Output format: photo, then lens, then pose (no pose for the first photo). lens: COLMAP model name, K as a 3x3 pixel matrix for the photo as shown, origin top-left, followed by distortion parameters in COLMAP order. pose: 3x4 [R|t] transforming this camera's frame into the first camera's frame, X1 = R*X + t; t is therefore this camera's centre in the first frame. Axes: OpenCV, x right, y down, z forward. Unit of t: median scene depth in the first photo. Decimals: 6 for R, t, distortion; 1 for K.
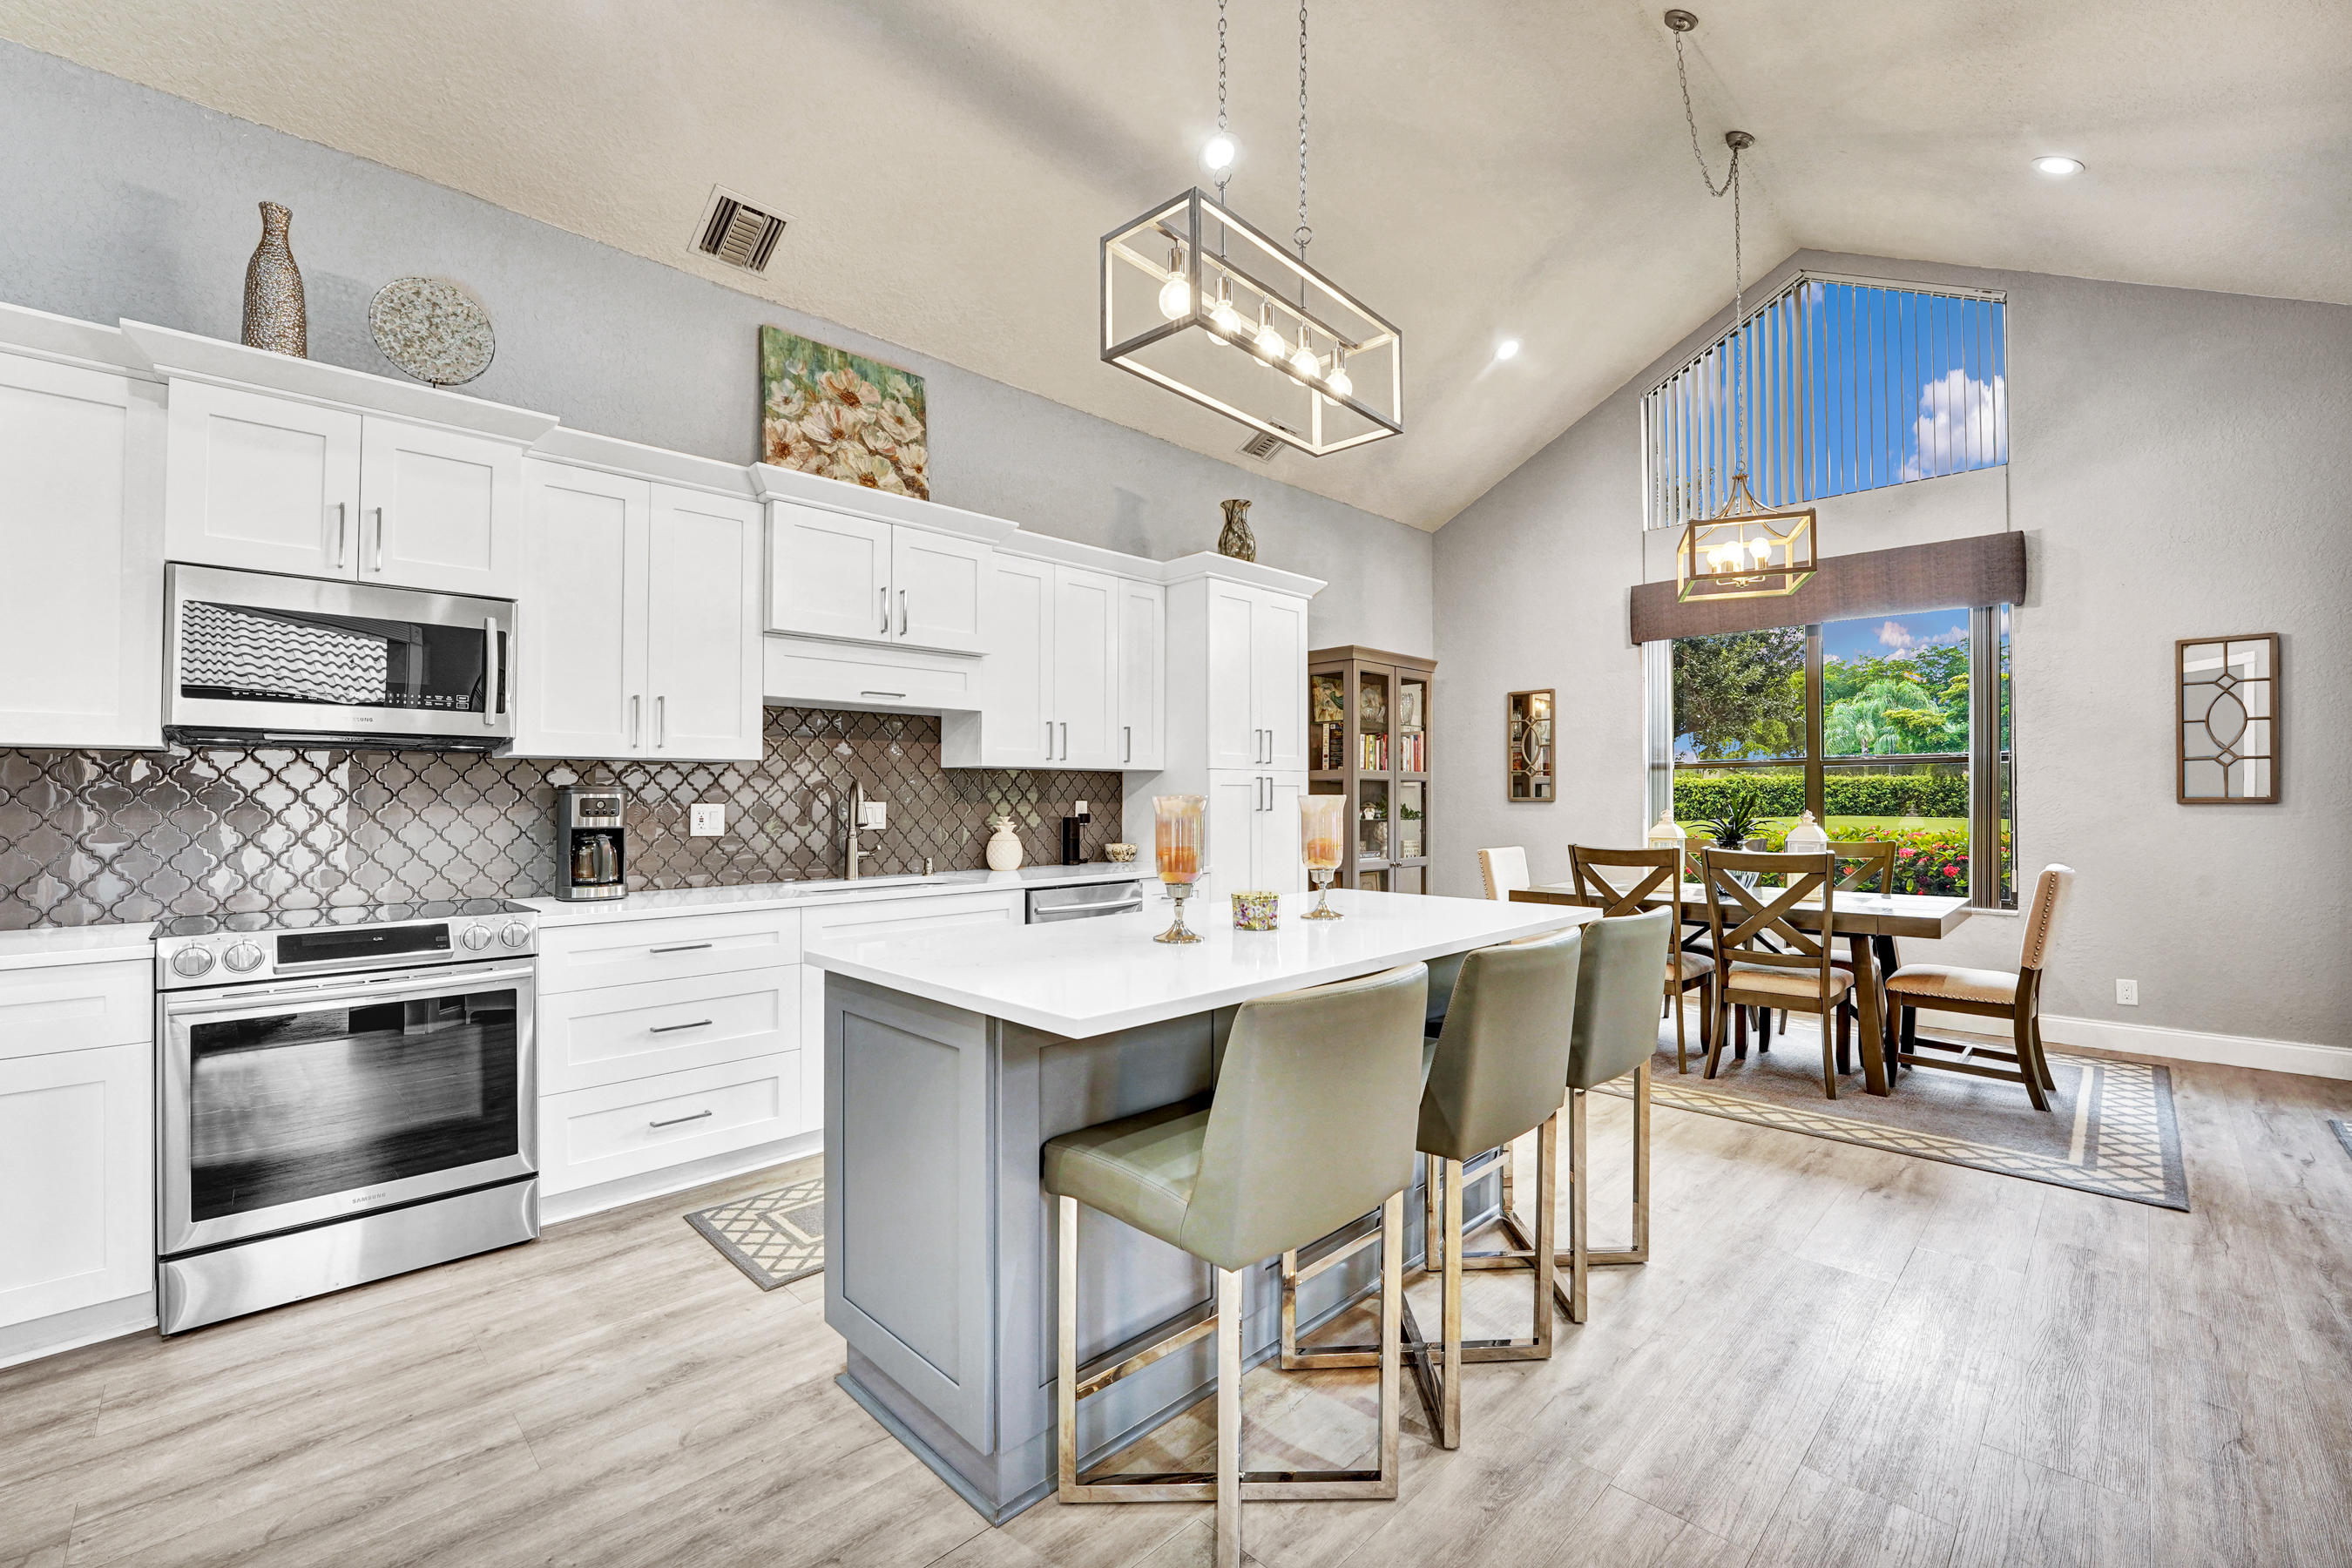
lens RADIAL K [[999.8, 0, 1171.8], [0, 999.8, 787.9], [0, 0, 1]] dist [-0.020492, 0.000982]
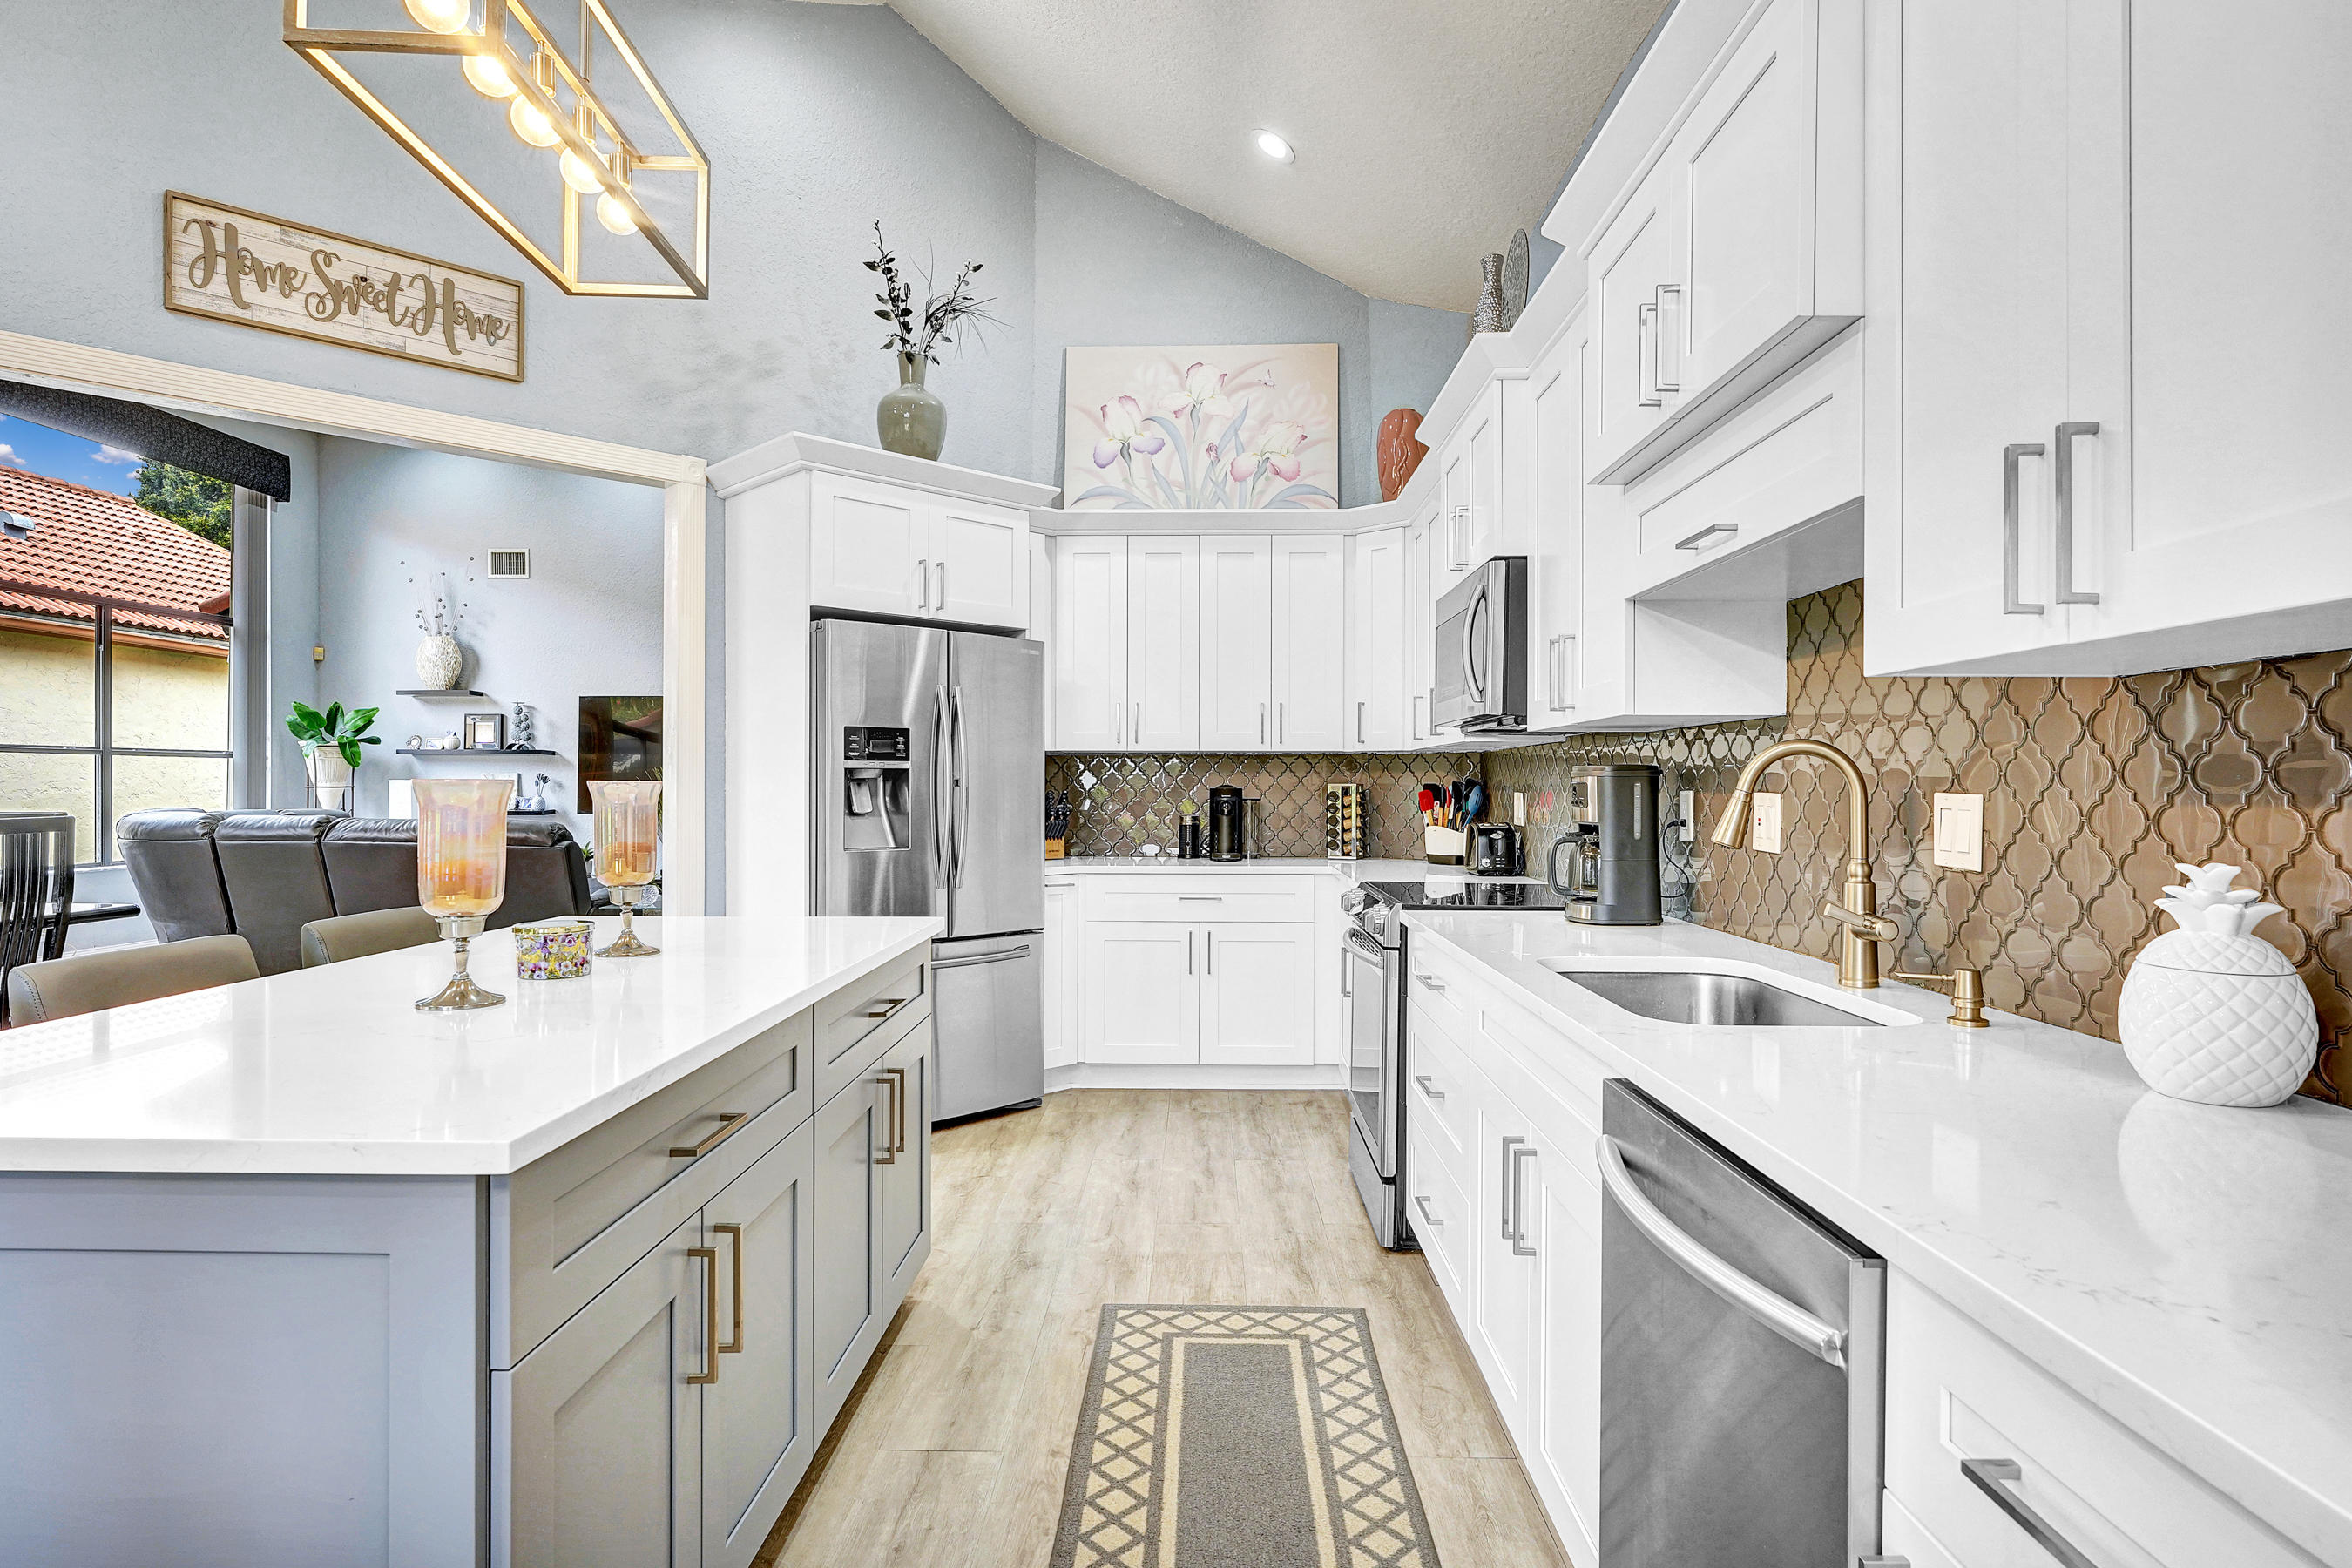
lens RADIAL K [[1269.9, 0, 1189.4], [0, 1269.9, 777.5], [0, 0, 1]] dist [0.006403, 0.003891]
pose [[-0.713821, -0.001388, -0.700327, 0.236509], [0.007845, 0.999919, -0.009978, 0.011372], [0.700284, -0.012616, -0.713753, 1.199384]]
